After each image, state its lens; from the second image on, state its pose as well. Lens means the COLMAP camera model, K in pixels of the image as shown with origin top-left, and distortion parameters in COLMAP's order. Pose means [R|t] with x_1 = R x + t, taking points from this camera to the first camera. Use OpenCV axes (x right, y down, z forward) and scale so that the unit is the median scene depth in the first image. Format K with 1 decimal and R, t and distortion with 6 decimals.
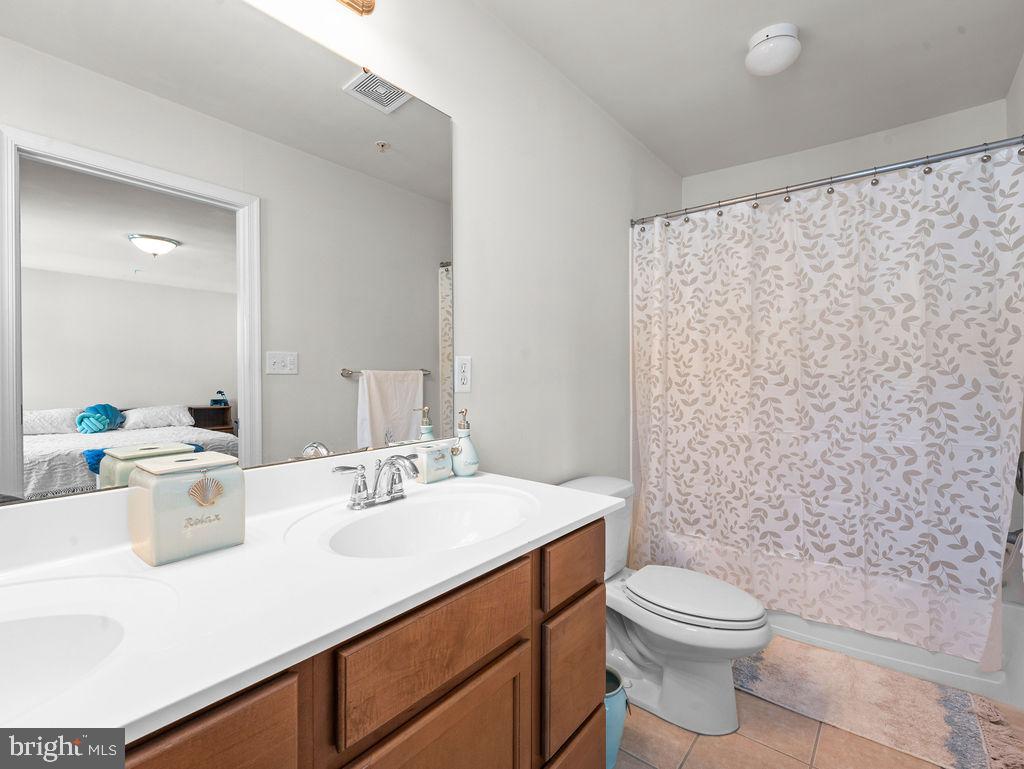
lens RADIAL K [[476.4, 0, 521.1], [0, 476.4, 365.6], [0, 0, 1]] dist [-0.002035, 0.000051]
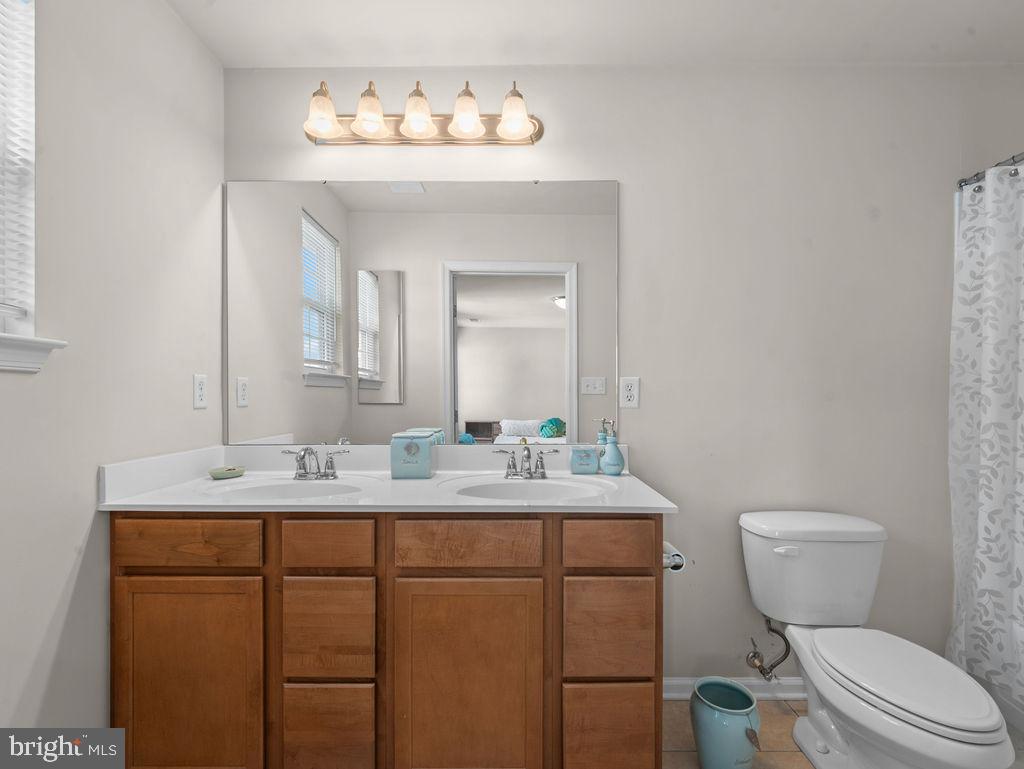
lens RADIAL K [[476.4, 0, 513.1], [0, 476.4, 391.1], [0, 0, 1]] dist [-0.002035, 0.000051]
pose [[0.631632, -0.008205, -0.775225, 0.513887], [0.010291, 0.999945, -0.002199, 0.012374], [0.775200, -0.006588, 0.631682, 0.022141]]
